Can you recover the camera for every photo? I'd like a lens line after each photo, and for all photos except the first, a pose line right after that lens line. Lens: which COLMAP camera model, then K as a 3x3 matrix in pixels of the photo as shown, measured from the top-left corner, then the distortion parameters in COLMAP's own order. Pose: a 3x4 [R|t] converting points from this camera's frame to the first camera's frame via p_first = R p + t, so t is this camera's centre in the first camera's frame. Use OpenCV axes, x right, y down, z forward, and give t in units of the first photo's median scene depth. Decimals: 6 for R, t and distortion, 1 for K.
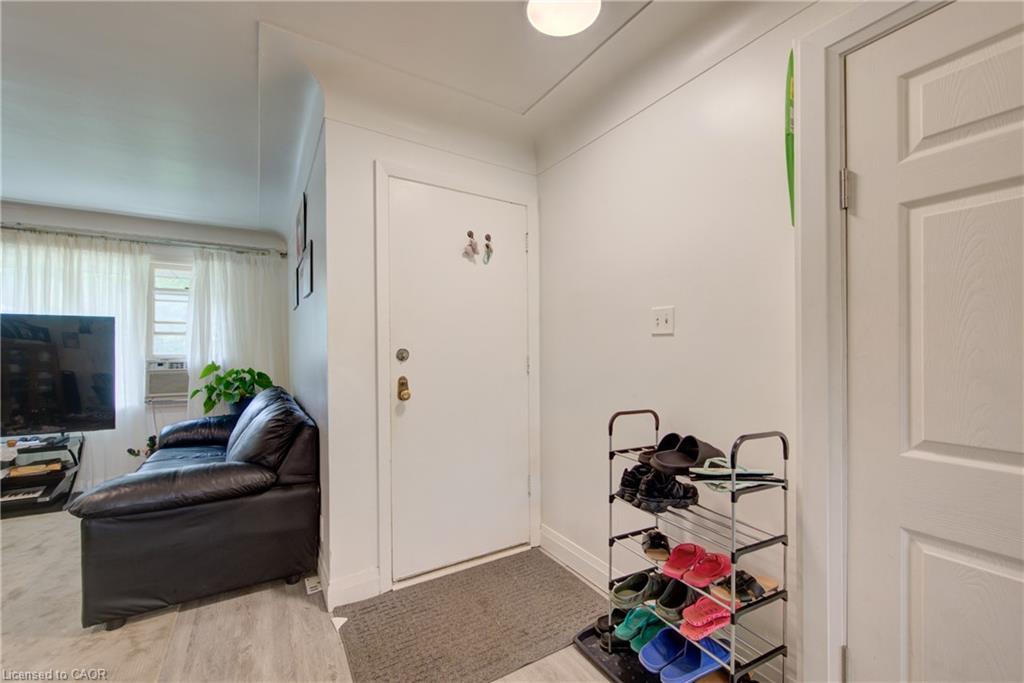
lens RADIAL K [[409.8, 0, 517.5], [0, 409.8, 345.5], [0, 0, 1]] dist [-0.001611, -0.001422]
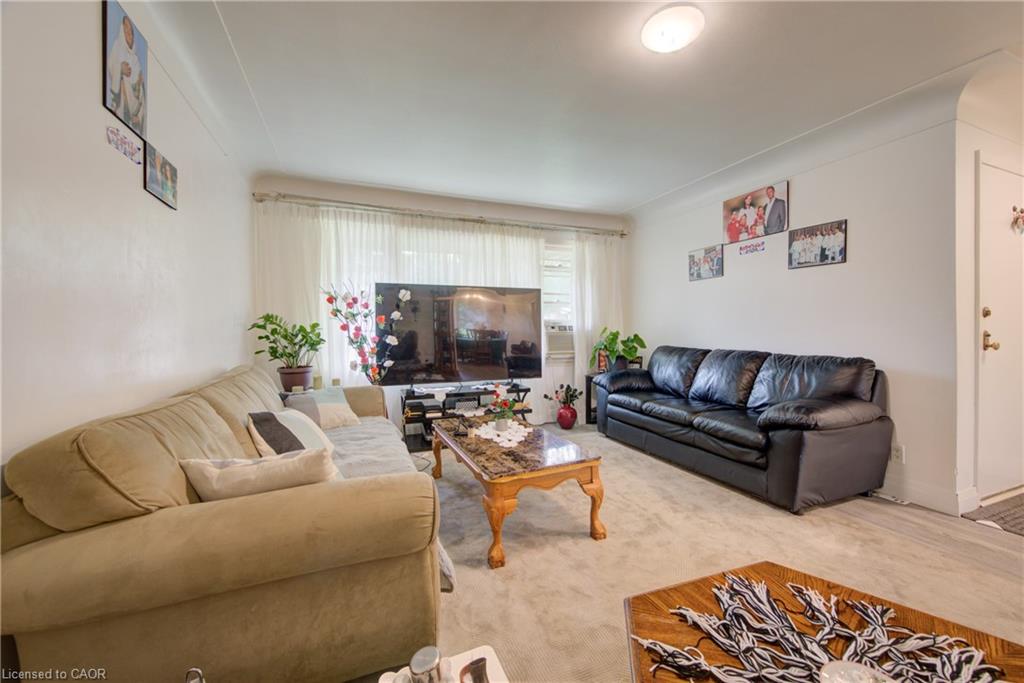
lens RADIAL K [[409.8, 0, 507.2], [0, 409.8, 318.6], [0, 0, 1]] dist [-0.001611, -0.001422]
pose [[0.986748, 0.002262, -0.162245, -0.821466], [-0.003365, 0.999973, -0.006524, 0.028211], [0.162226, 0.006983, 0.986729, -0.235153]]
